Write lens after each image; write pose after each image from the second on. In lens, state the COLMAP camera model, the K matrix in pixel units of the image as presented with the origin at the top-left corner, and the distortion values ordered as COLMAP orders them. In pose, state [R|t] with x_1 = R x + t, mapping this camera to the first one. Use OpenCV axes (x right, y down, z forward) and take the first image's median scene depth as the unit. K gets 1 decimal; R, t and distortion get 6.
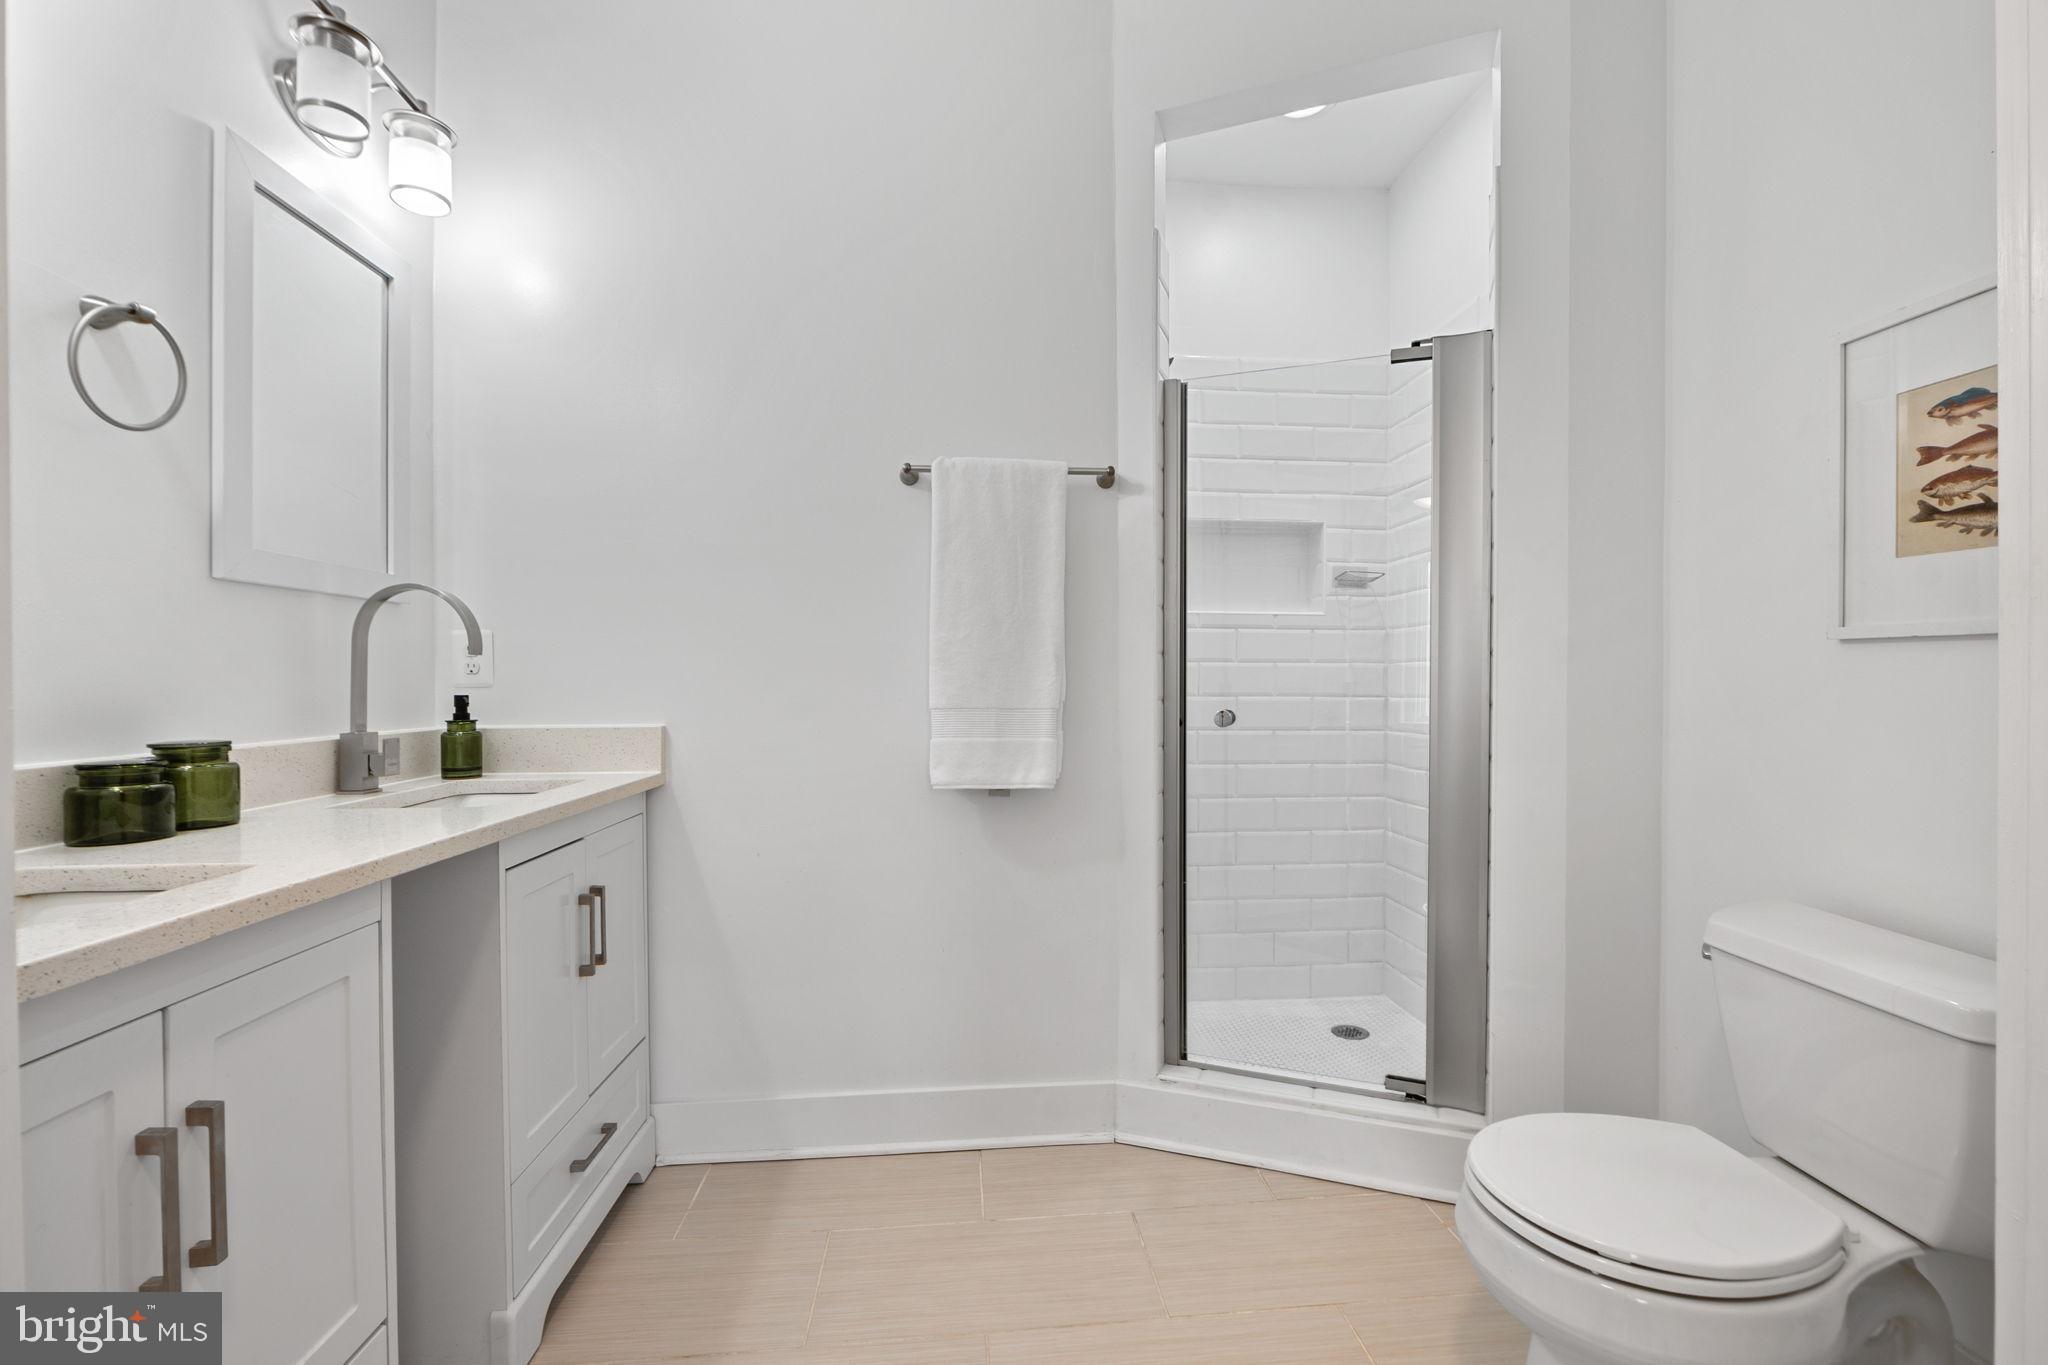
lens RADIAL K [[849.7, 0, 1030.7], [0, 849.7, 674.8], [0, 0, 1]] dist [-0.008922, -0.000252]
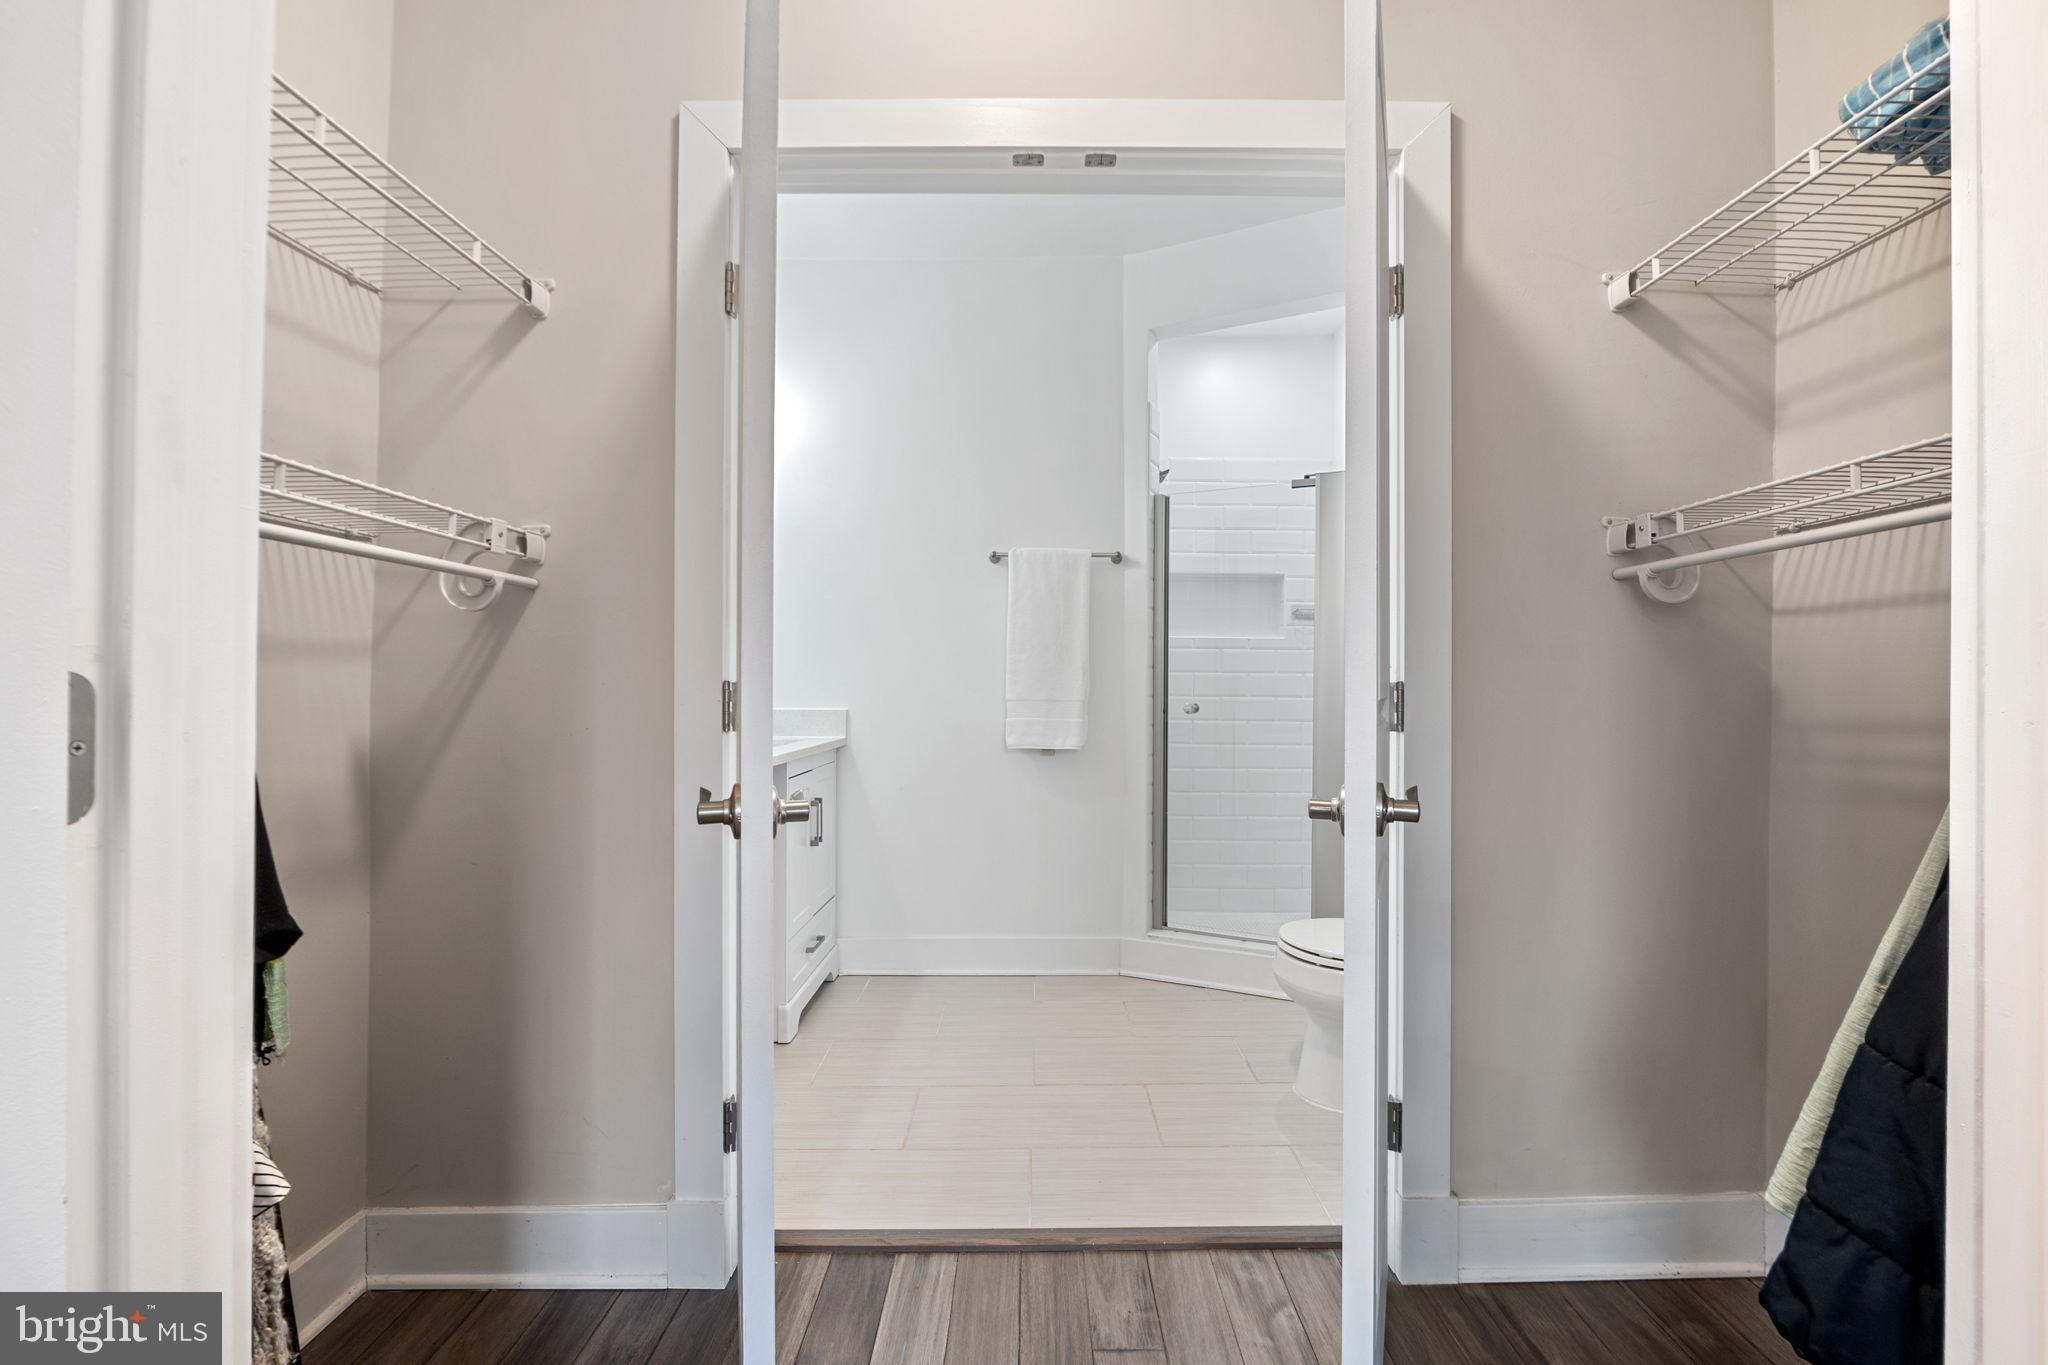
lens RADIAL K [[824.3, 0, 1058.6], [0, 824.3, 681.5], [0, 0, 1]] dist [0.128908, -0.000043]
pose [[0.998655, 0.006974, -0.051379, 0.065557], [-0.006984, 0.999976, -0.000025, 0.002769], [0.051377, 0.000384, 0.998679, -0.603398]]
